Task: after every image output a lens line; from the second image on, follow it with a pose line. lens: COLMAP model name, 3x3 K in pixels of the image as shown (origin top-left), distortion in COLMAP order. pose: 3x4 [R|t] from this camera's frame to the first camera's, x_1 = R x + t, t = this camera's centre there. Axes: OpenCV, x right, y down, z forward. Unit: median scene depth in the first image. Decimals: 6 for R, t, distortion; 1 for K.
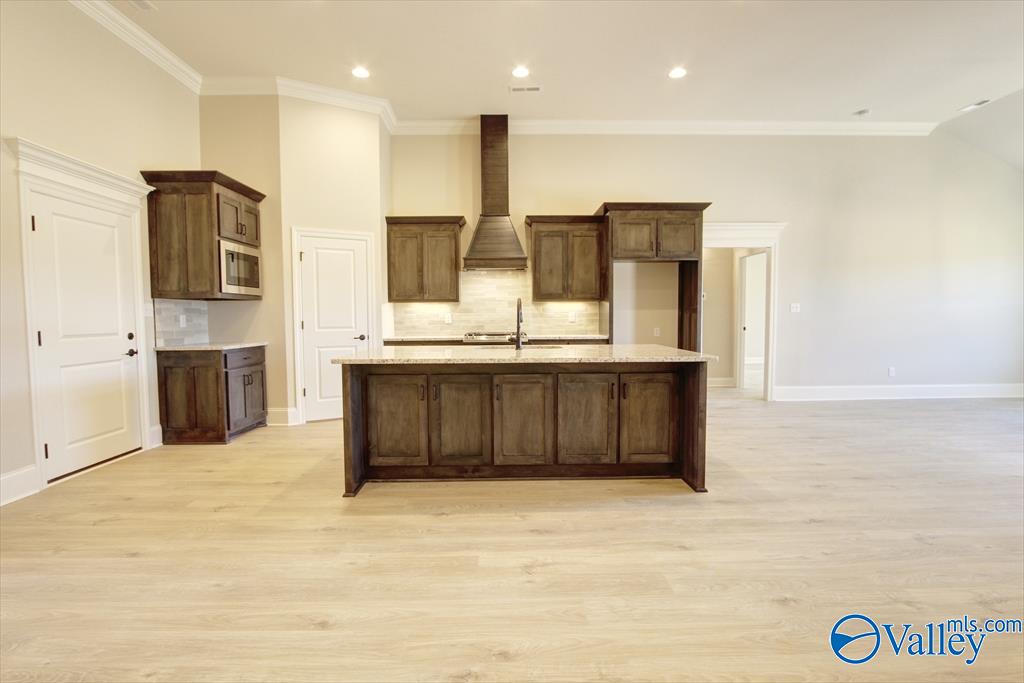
lens RADIAL K [[491.1, 0, 512.0], [0, 491.1, 341.5], [0, 0, 1]] dist [-0.016167, -0.000457]
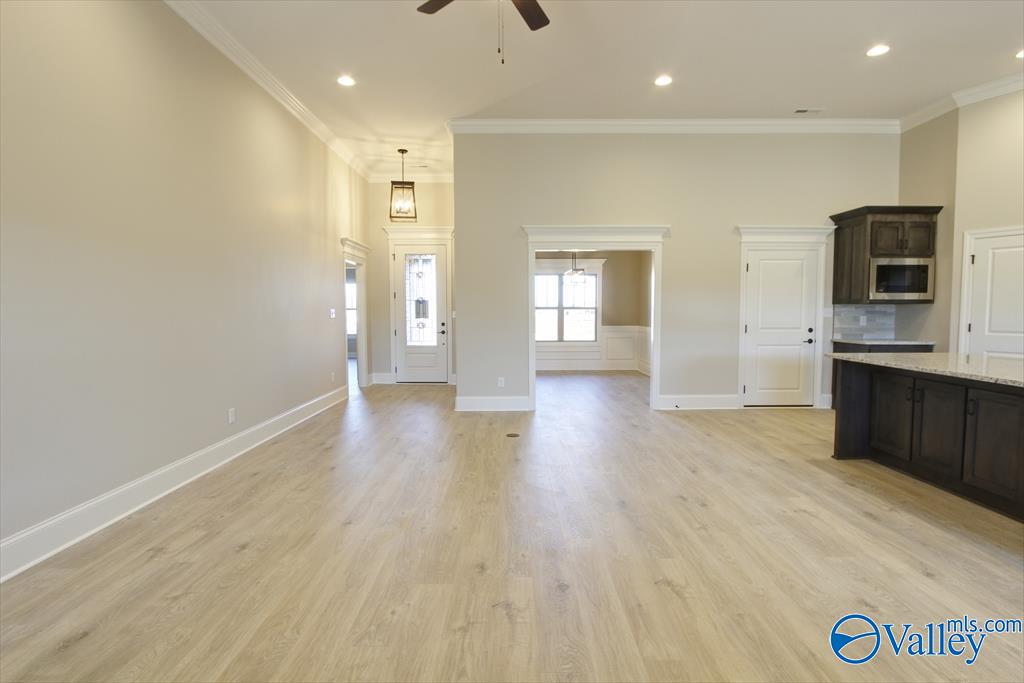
lens RADIAL K [[501.2, 0, 510.6], [0, 501.2, 342.2], [0, 0, 1]] dist [-0.016897, 0.000991]
pose [[-0.021070, 0.070718, -0.997274, 0.727124], [-0.049168, 0.996215, 0.071682, -0.036179], [0.998568, 0.050545, -0.017514, 0.093473]]
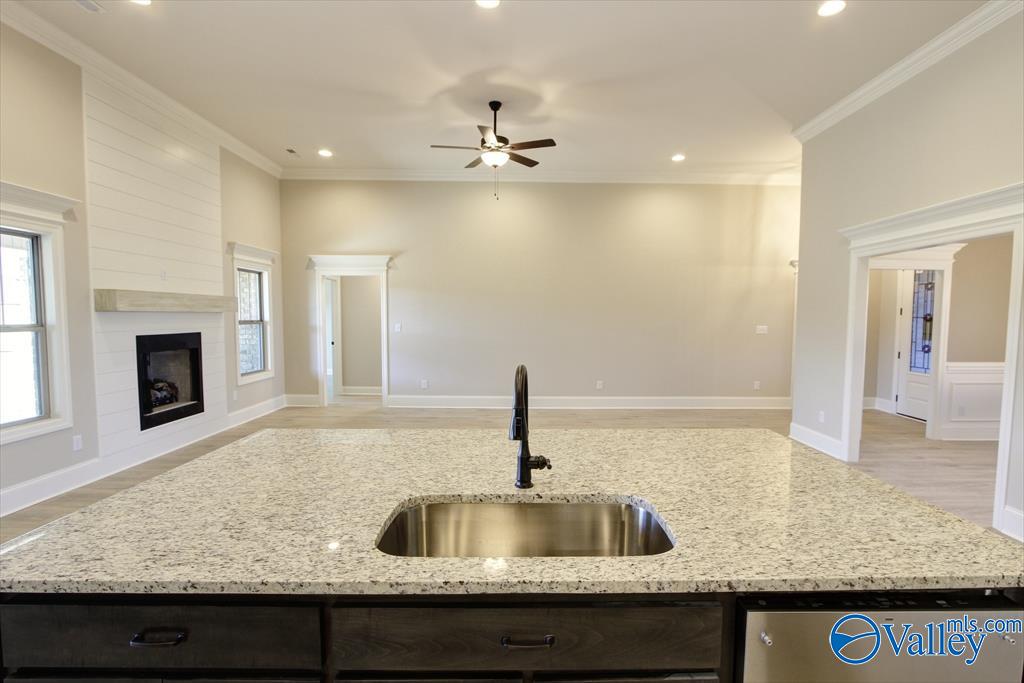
lens RADIAL K [[469.1, 0, 530.2], [0, 469.1, 344.7], [0, 0, 1]] dist [-0.016518, 0.000101]
pose [[-0.999999, -0.000399, 0.001415, 0.003449], [-0.000234, 0.993380, 0.114875, -0.126050], [-0.001451, 0.114874, -0.993379, 1.174819]]
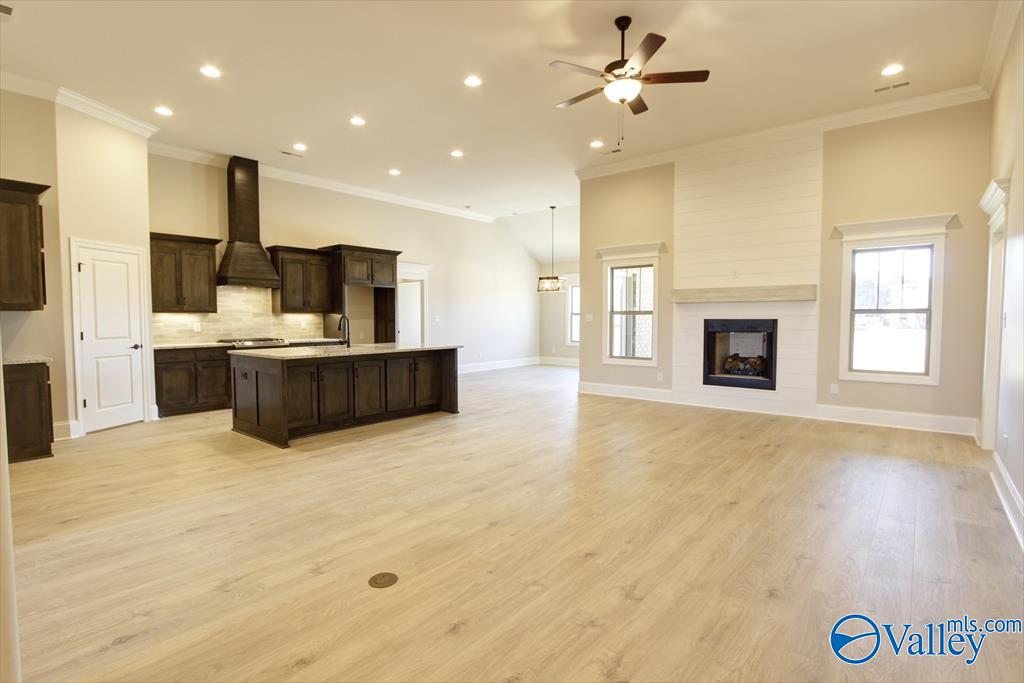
lens RADIAL K [[501.2, 0, 510.6], [0, 501.2, 342.2], [0, 0, 1]] dist [-0.016897, 0.000991]
pose [[0.654539, -0.032744, 0.755319, -0.738908], [0.038122, 0.999220, 0.010281, 0.002156], [-0.755067, 0.022065, 0.655276, -0.382085]]
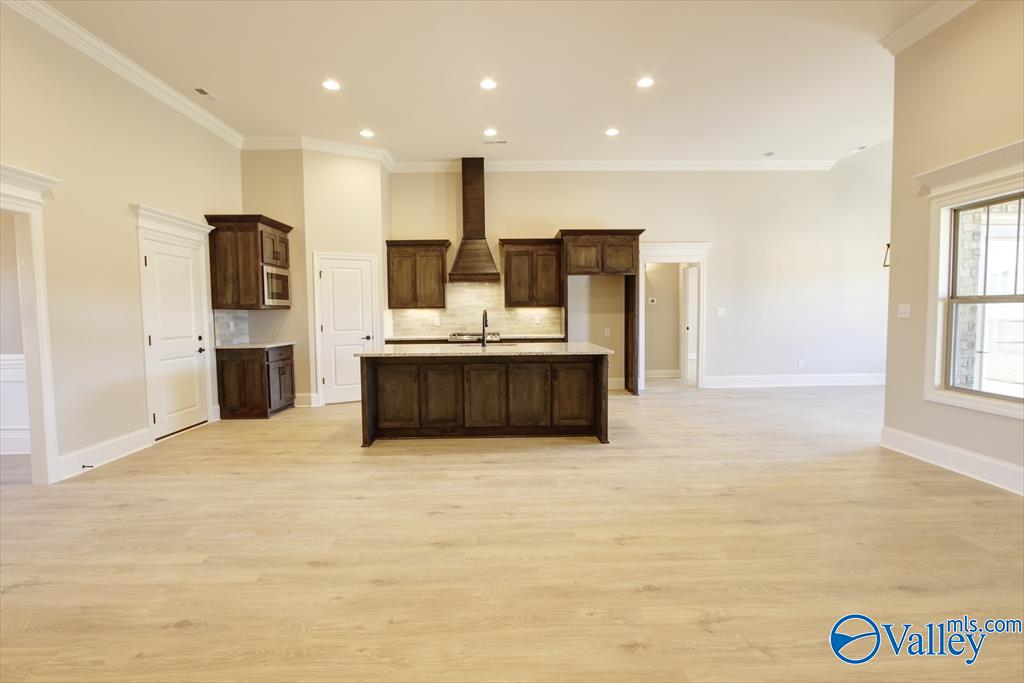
lens RADIAL K [[501.2, 0, 510.6], [0, 501.2, 342.2], [0, 0, 1]] dist [-0.016897, 0.000991]
pose [[0.999991, -0.004161, 0.001073, 0.075247], [0.004154, 0.999968, 0.006903, -0.005025], [-0.001102, -0.006899, 0.999976, -0.364317]]
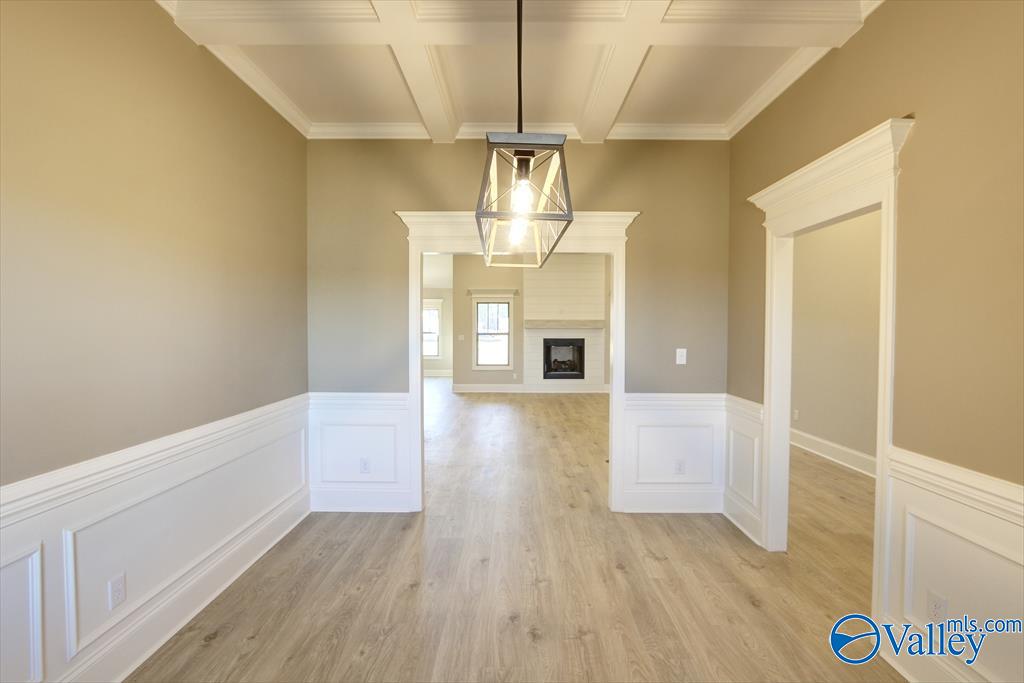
lens RADIAL K [[491.1, 0, 512.0], [0, 491.1, 341.5], [0, 0, 1]] dist [-0.016167, -0.000457]
pose [[0.024486, -0.017812, 0.999541, -1.657251], [0.051980, 0.998511, 0.016521, -0.065605], [-0.998348, 0.051552, 0.025375, 0.285594]]
